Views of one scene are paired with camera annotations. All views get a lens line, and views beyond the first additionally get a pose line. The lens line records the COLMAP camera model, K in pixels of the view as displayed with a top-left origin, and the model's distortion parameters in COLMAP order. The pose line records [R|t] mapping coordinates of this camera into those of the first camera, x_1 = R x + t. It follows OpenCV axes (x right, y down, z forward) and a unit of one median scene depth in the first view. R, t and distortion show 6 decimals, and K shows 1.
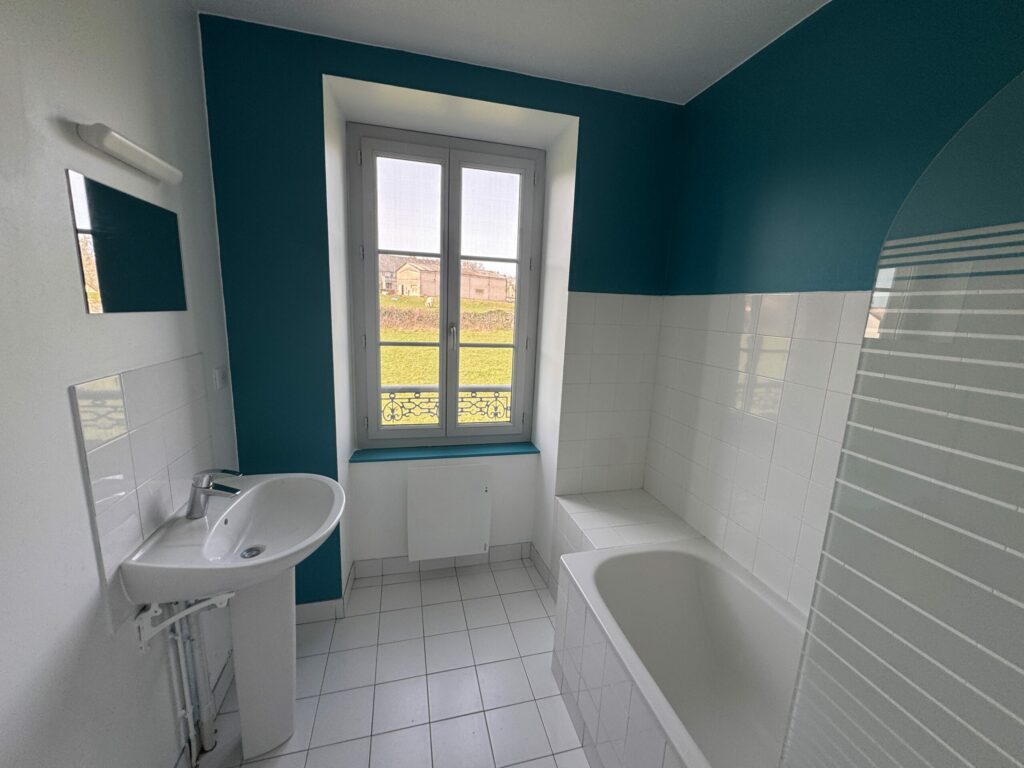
lens RADIAL K [[408.5, 0, 512.0], [0, 408.5, 384.0], [0, 0, 1]] dist [-0.001163, 0.000055]
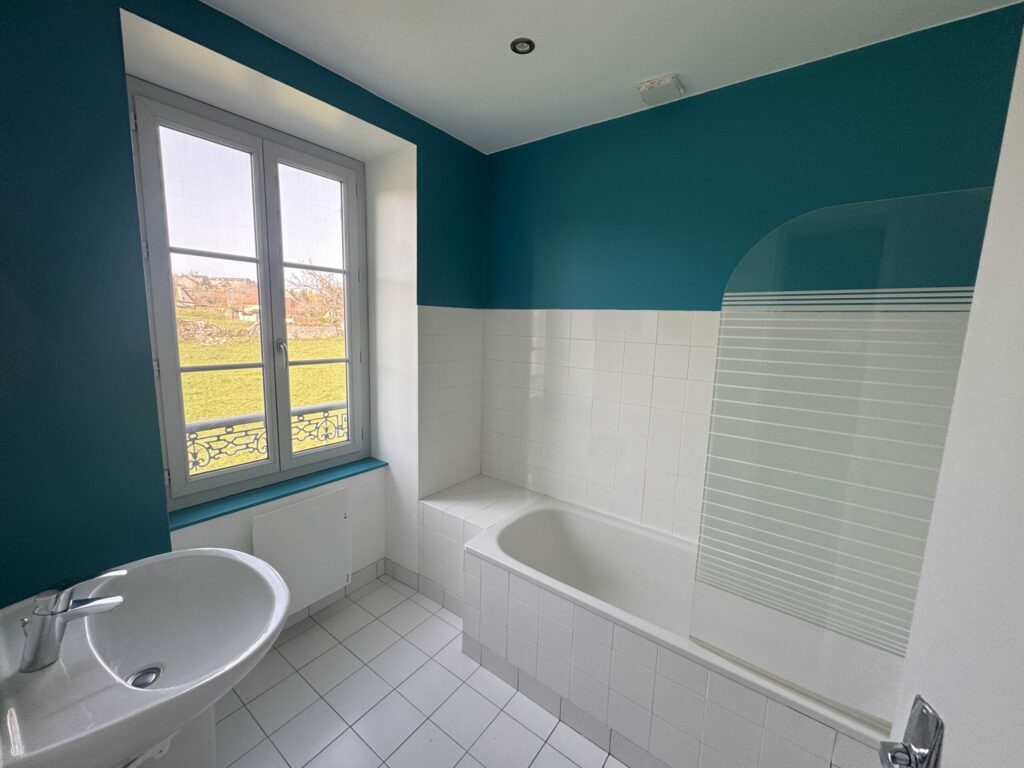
lens RADIAL K [[408.5, 0, 512.0], [0, 408.5, 384.0], [0, 0, 1]] dist [-0.001163, 0.000055]
pose [[0.778231, -0.109728, 0.618317, -0.299259], [0.117712, 0.992653, 0.028003, -0.020175], [-0.616847, 0.050991, 0.785430, 0.019793]]
